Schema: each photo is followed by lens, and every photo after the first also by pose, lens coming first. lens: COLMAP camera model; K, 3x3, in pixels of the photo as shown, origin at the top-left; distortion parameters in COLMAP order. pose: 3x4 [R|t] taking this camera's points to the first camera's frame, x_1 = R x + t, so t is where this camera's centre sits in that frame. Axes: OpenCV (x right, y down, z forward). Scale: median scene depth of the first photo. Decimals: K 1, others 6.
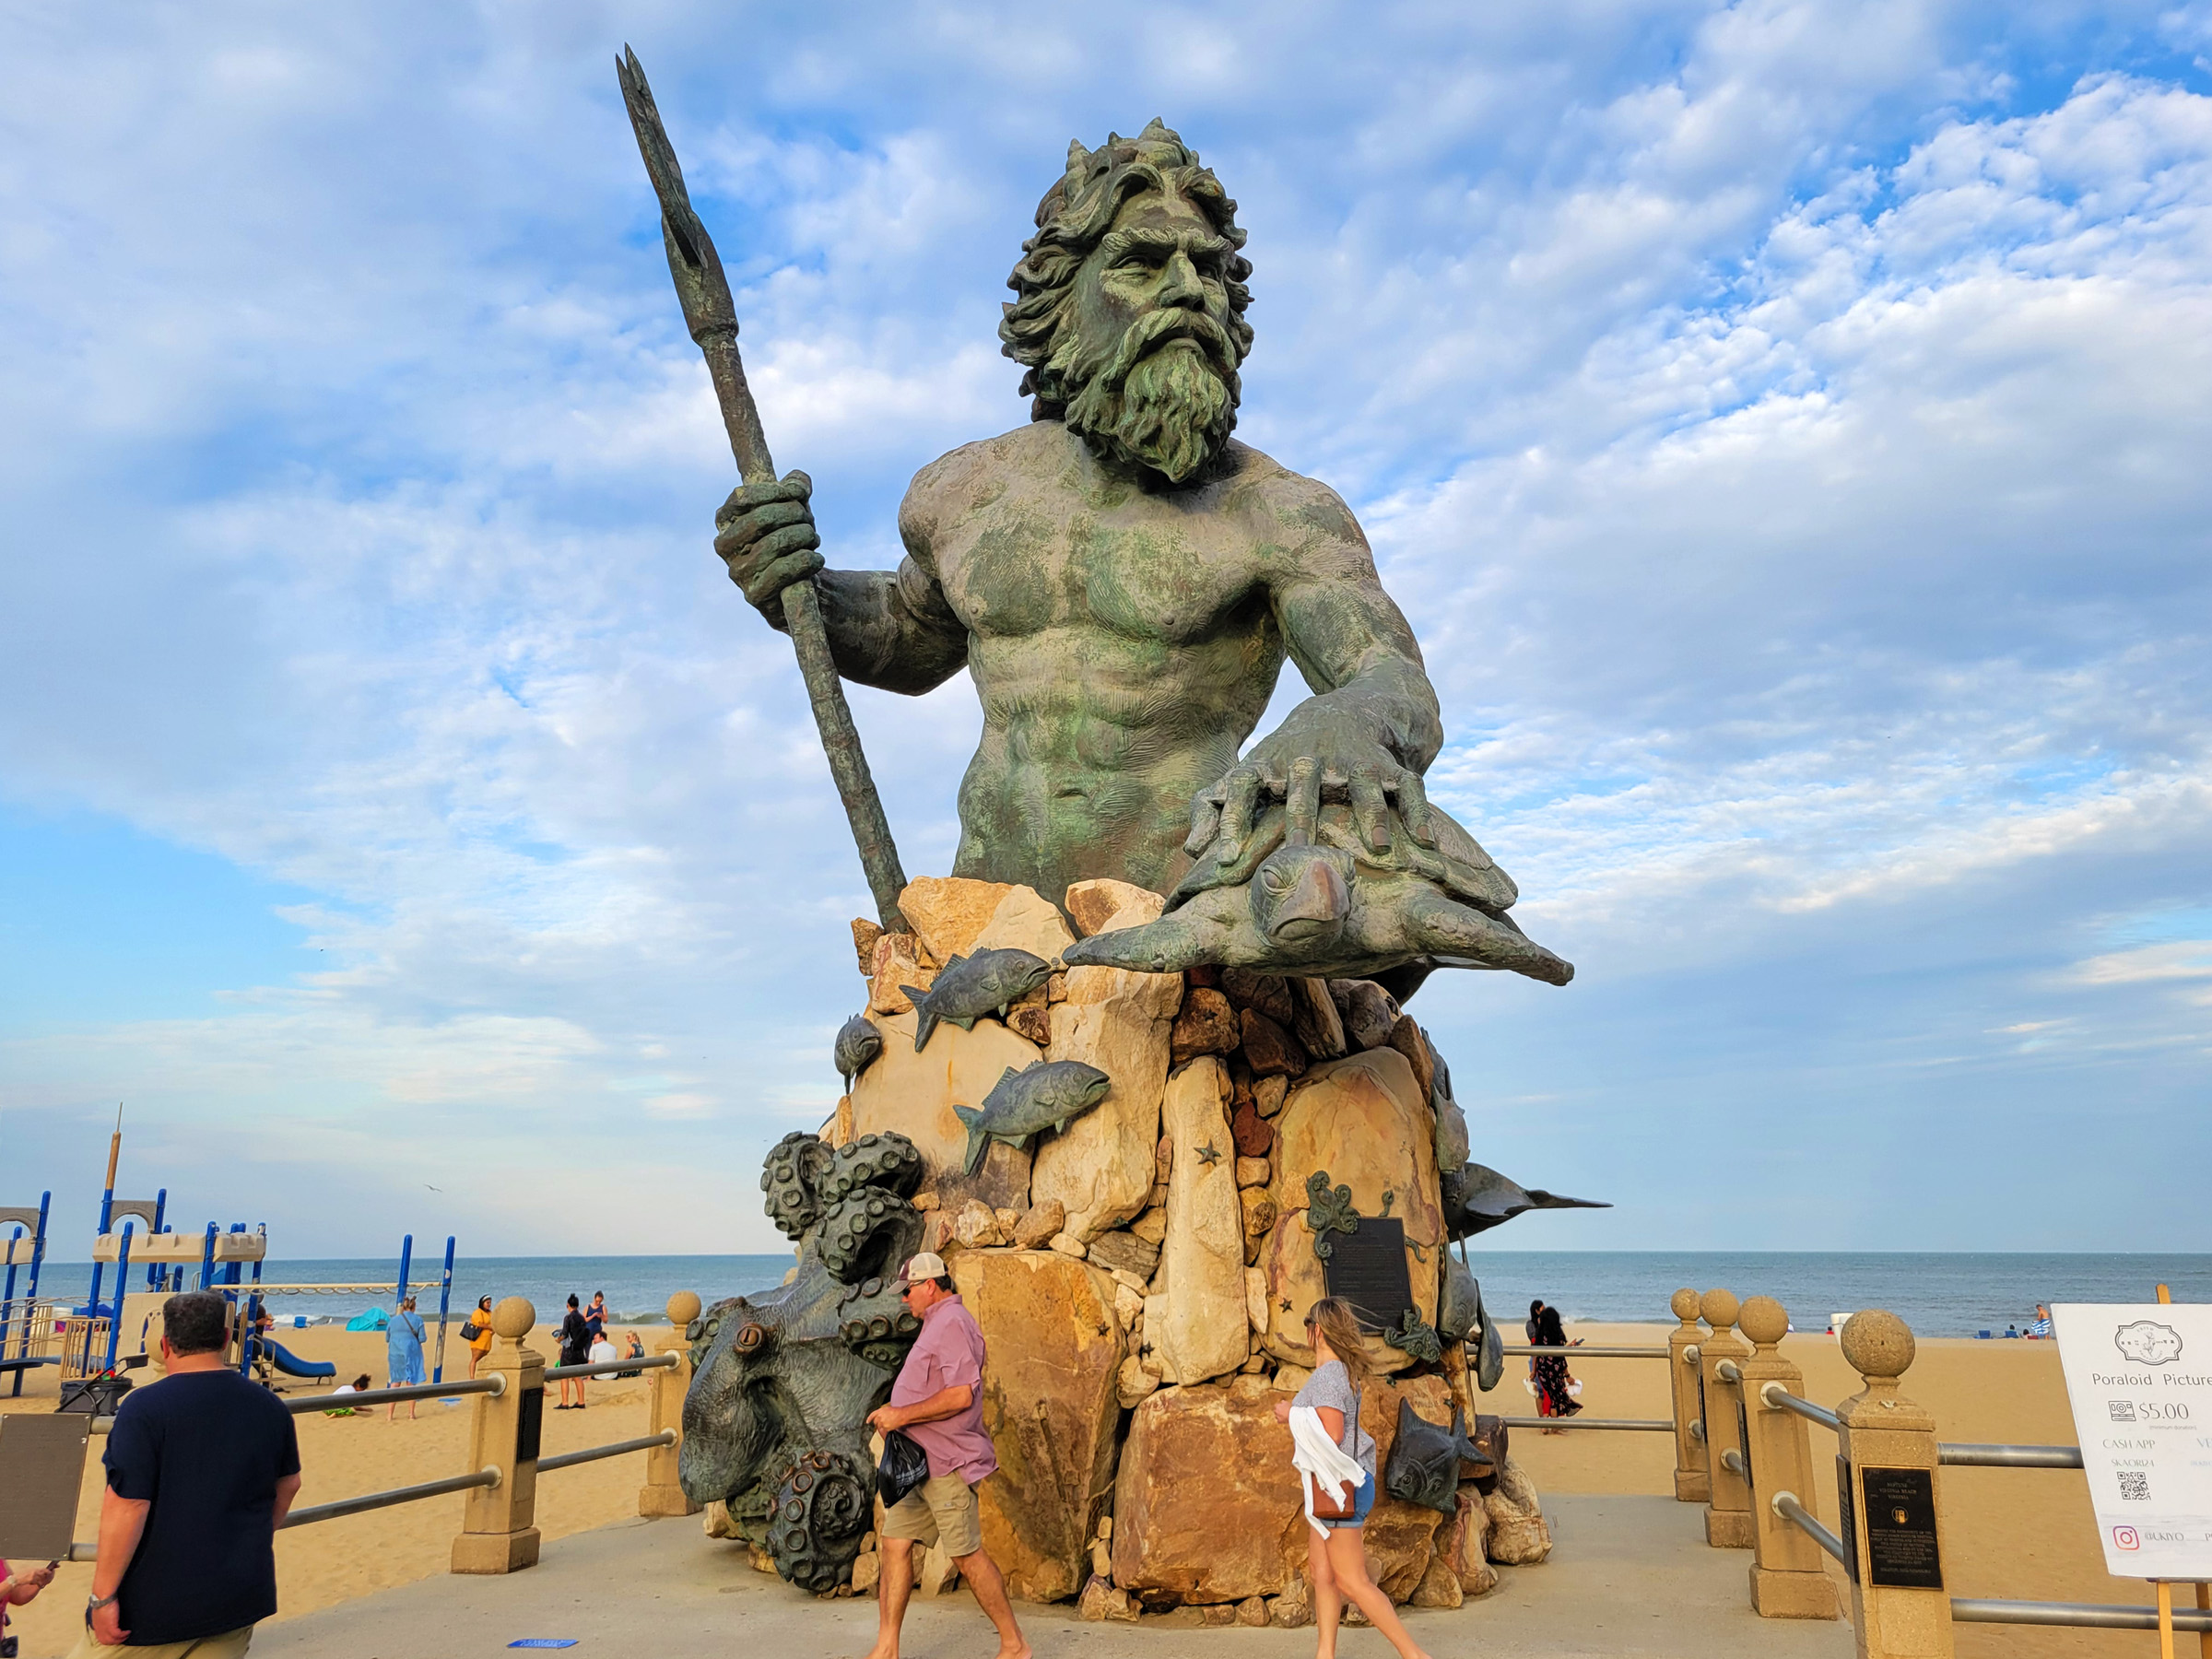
lens RADIAL K [[1702.0, 0, 1106.0], [0, 1702.0, 829.5], [0, 0, 1]] dist [0.030879, -0.003734]
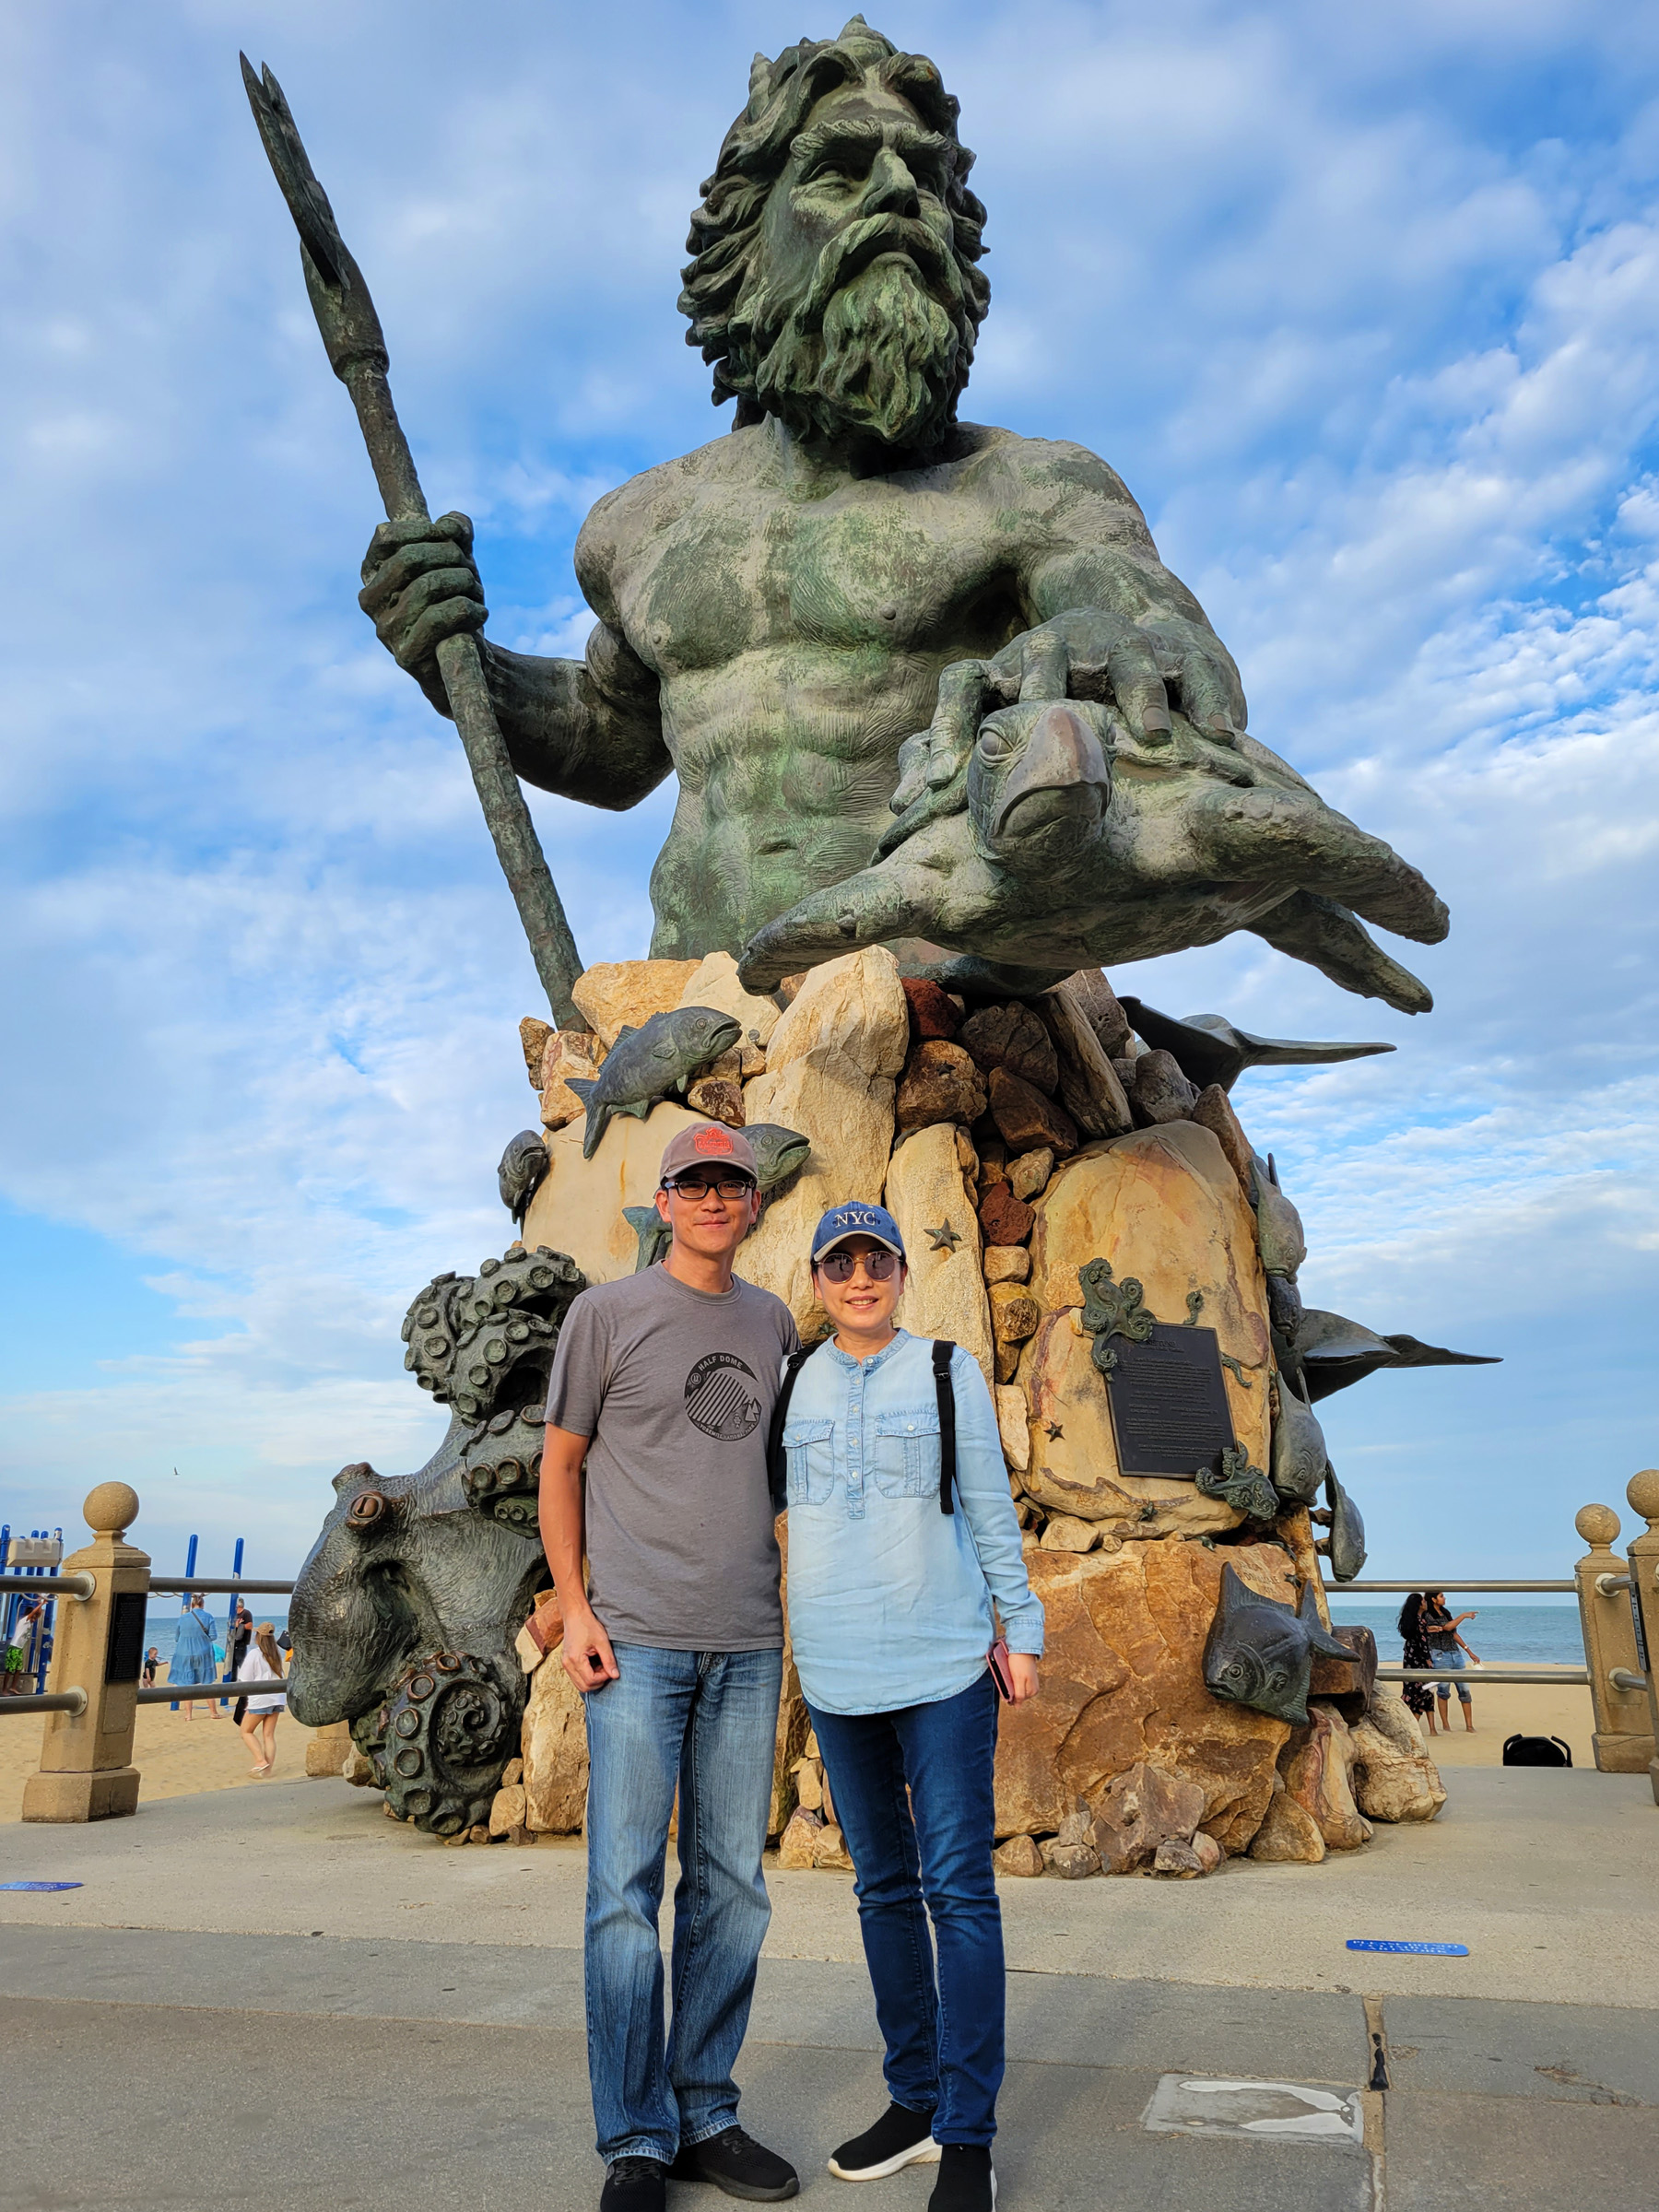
lens RADIAL K [[1670.7, 0, 763.5], [0, 1670.7, 1087.4], [0, 0, 1]] dist [0.032903, -0.004945]
pose [[0.995033, -0.033211, -0.093845, 0.047627], [0.028286, 0.998176, -0.053330, 0.147530], [0.095445, 0.050411, 0.994157, 0.241148]]
